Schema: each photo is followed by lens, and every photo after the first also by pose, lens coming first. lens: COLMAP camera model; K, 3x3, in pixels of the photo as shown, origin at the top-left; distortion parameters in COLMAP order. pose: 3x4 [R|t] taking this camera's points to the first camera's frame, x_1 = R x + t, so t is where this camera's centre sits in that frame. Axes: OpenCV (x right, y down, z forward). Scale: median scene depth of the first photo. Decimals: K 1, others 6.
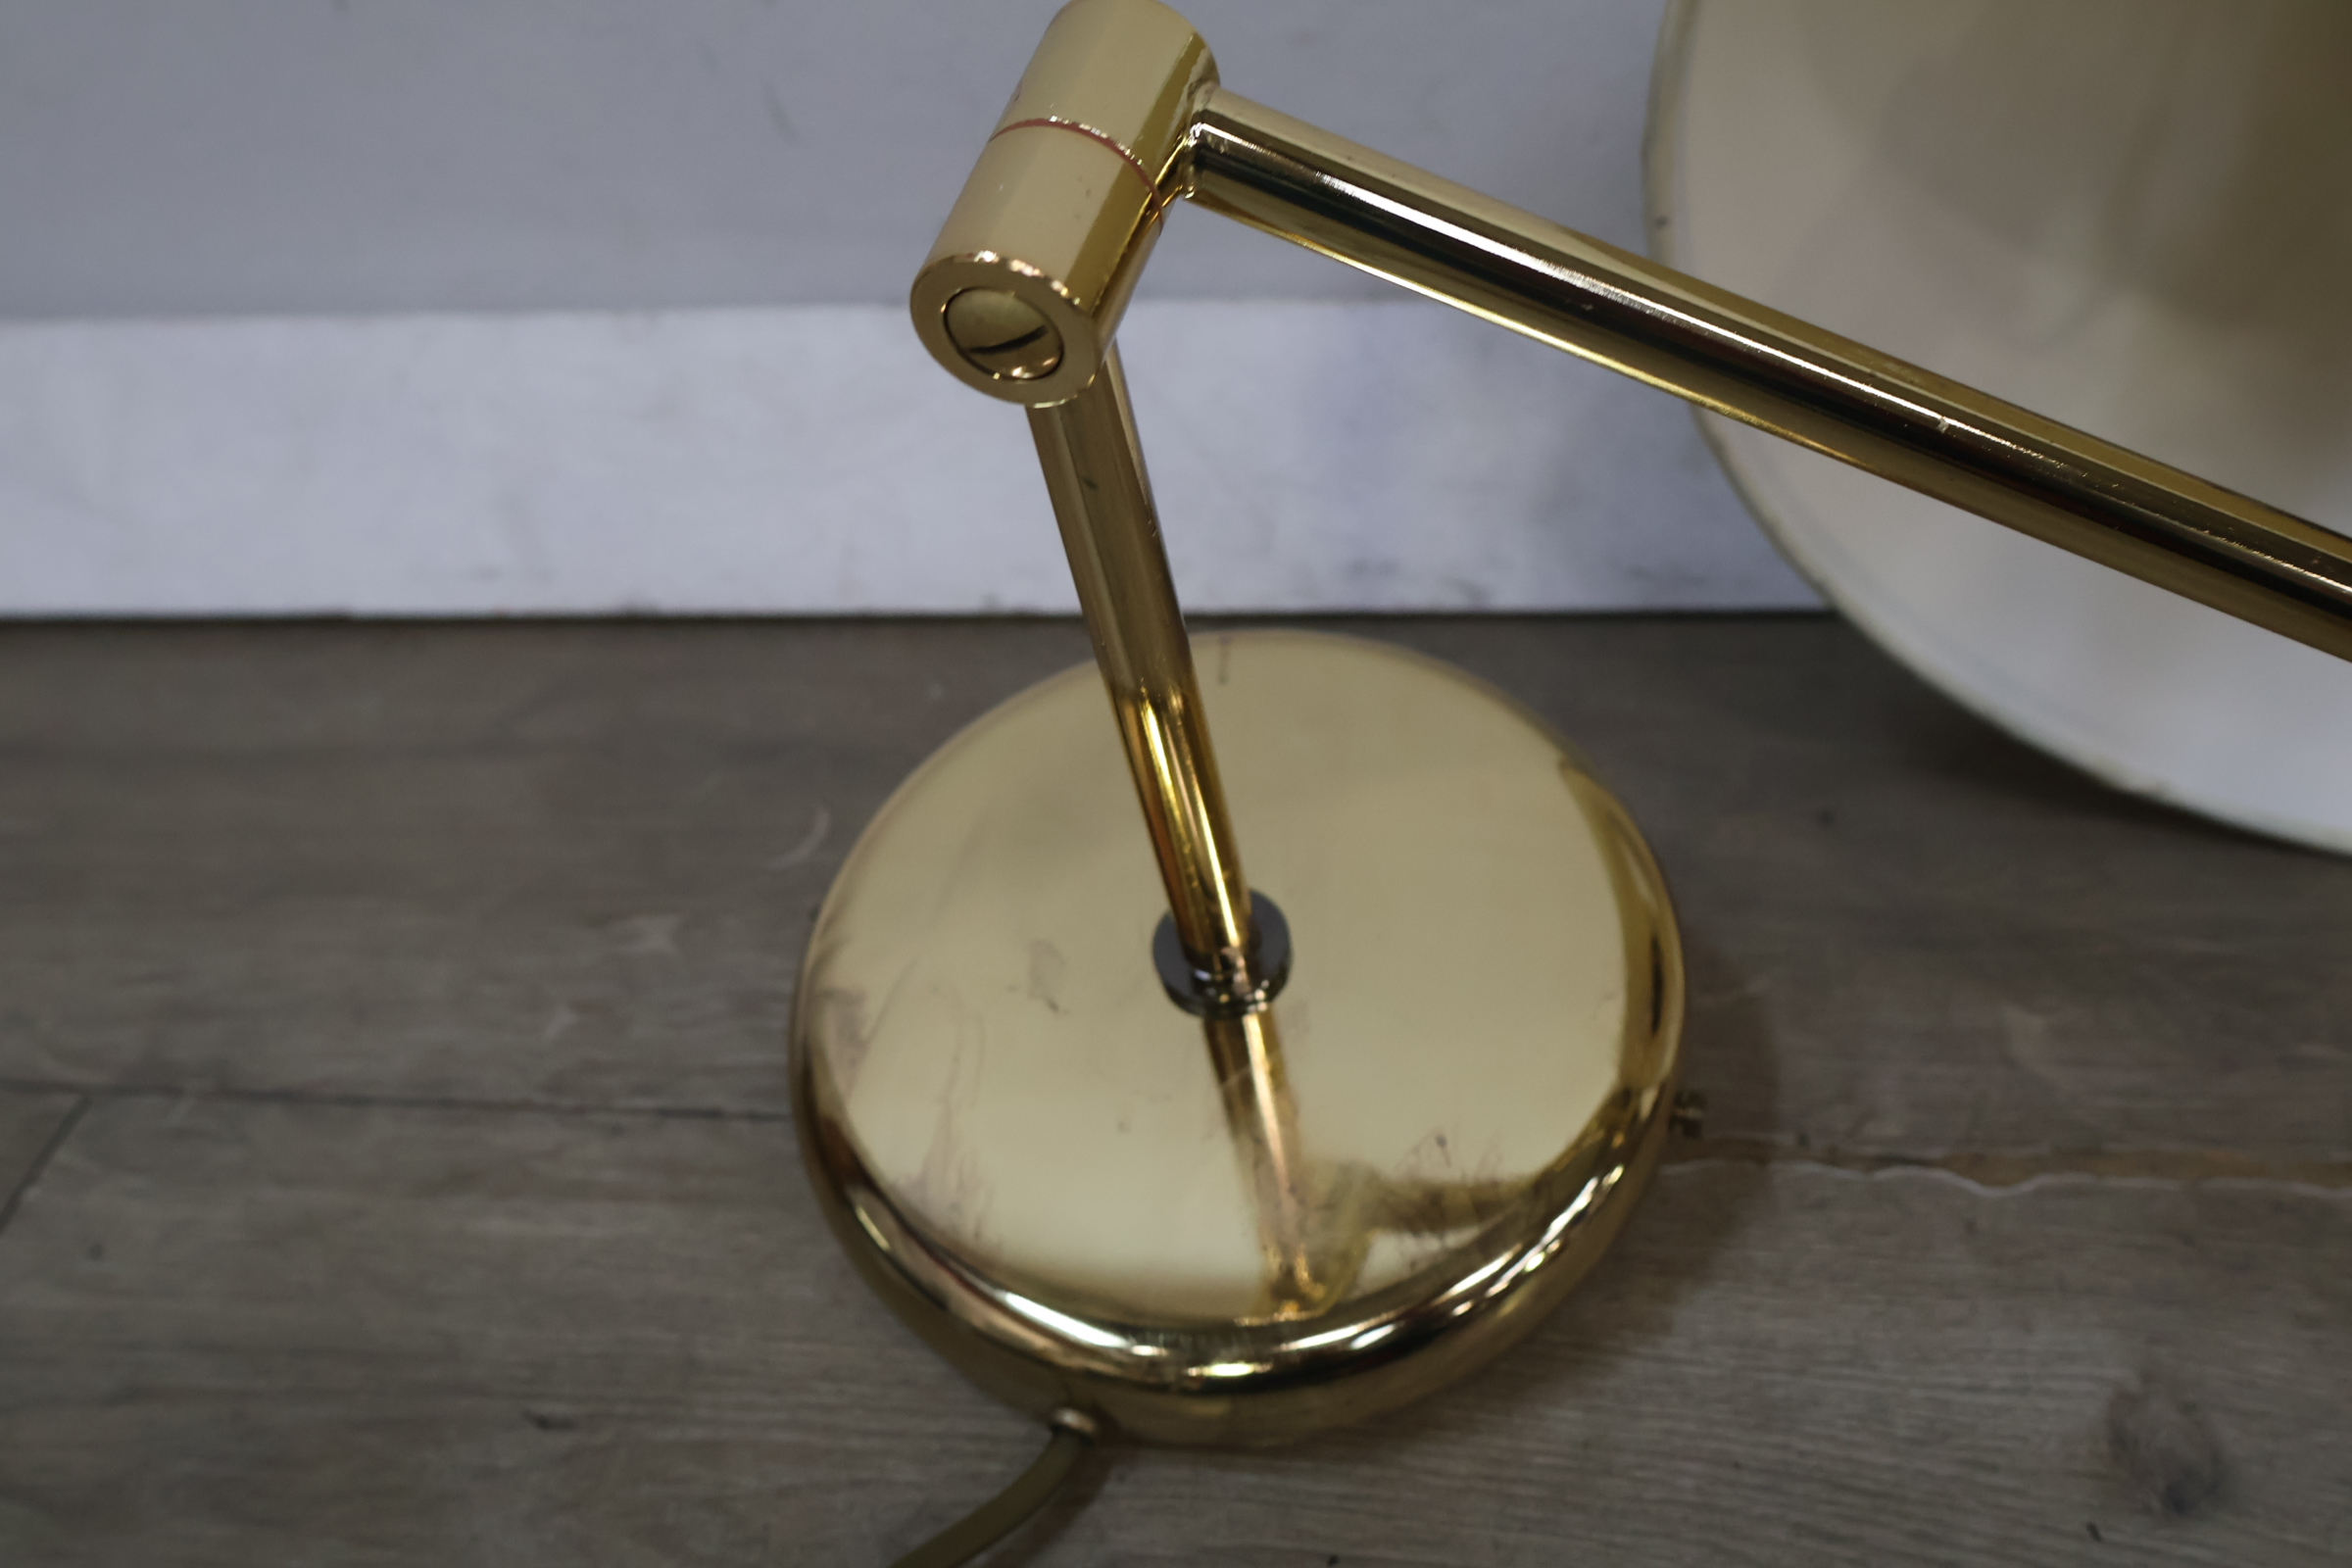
lens RADIAL K [[2351.7, 0, 1176.0], [0, 2351.7, 784.0], [0, 0, 1]] dist [0.000964, 0.006677]
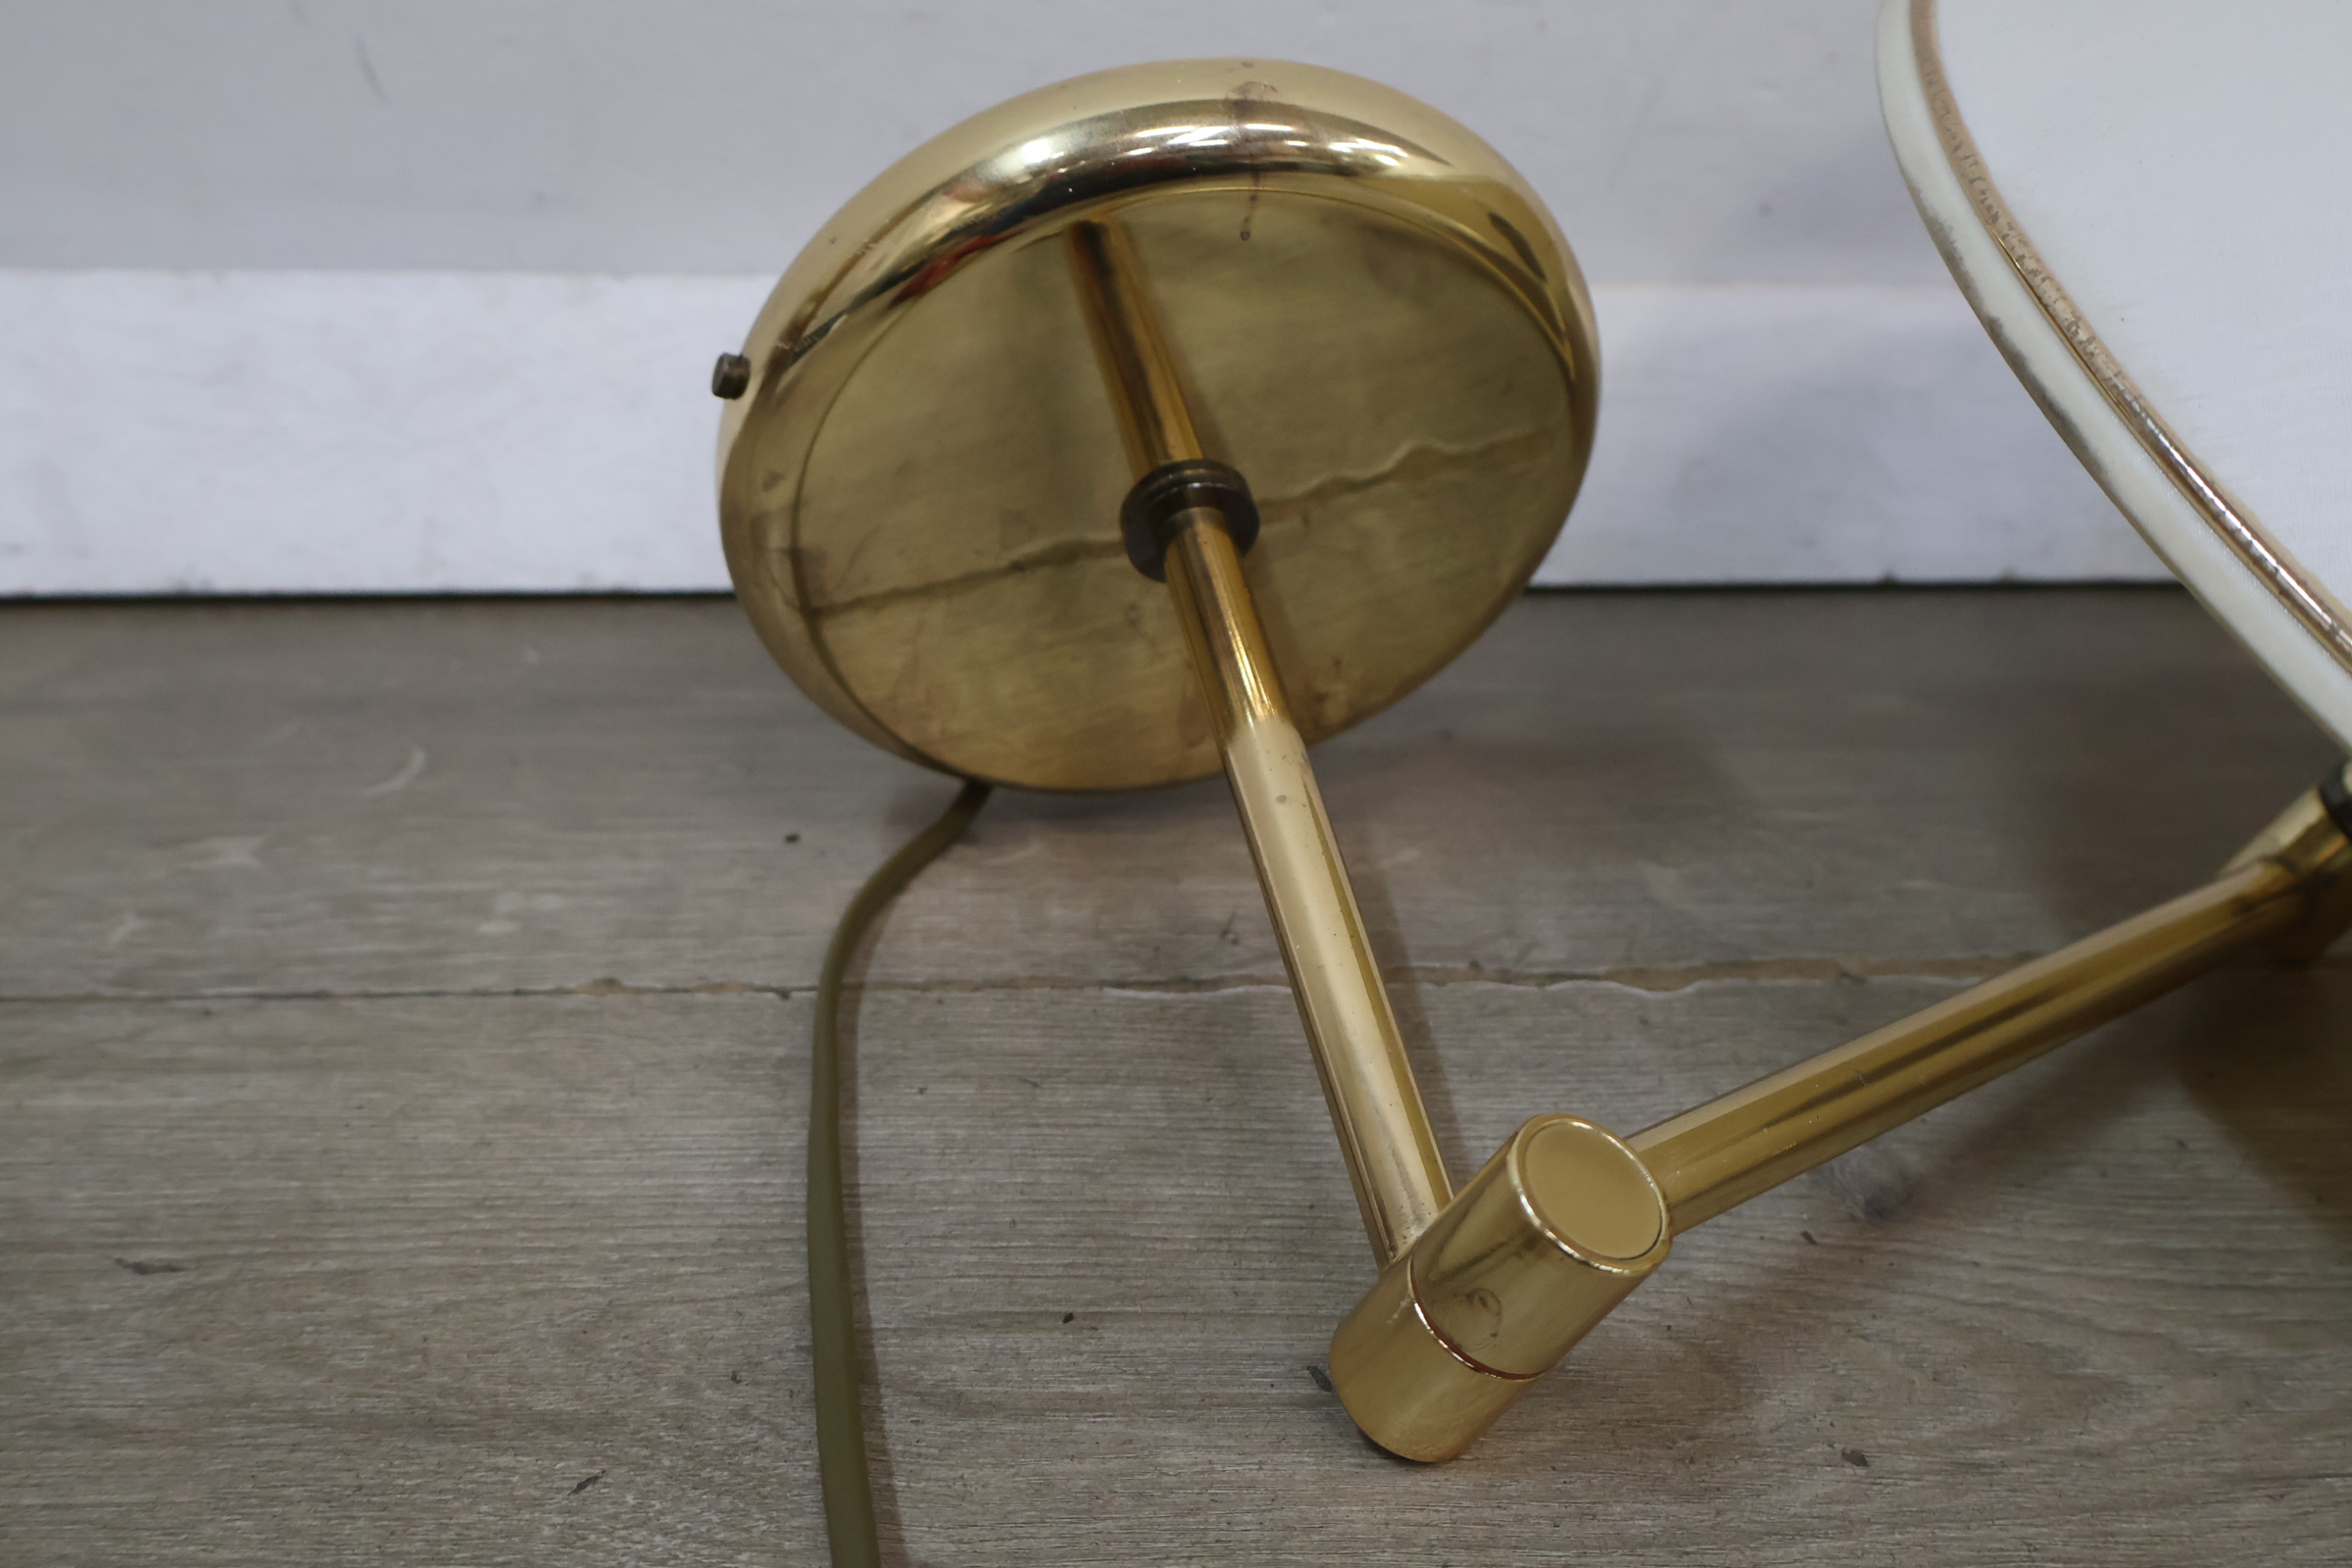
lens RADIAL K [[2363.0, 0, 1176.0], [0, 2363.0, 784.0], [0, 0, 1]] dist [0.005572, 0.000328]
pose [[0.972329, -0.000383, 0.233614, -0.097209], [0.040349, 0.985246, -0.166321, 0.243901], [-0.230104, 0.171145, 0.957999, 0.045891]]
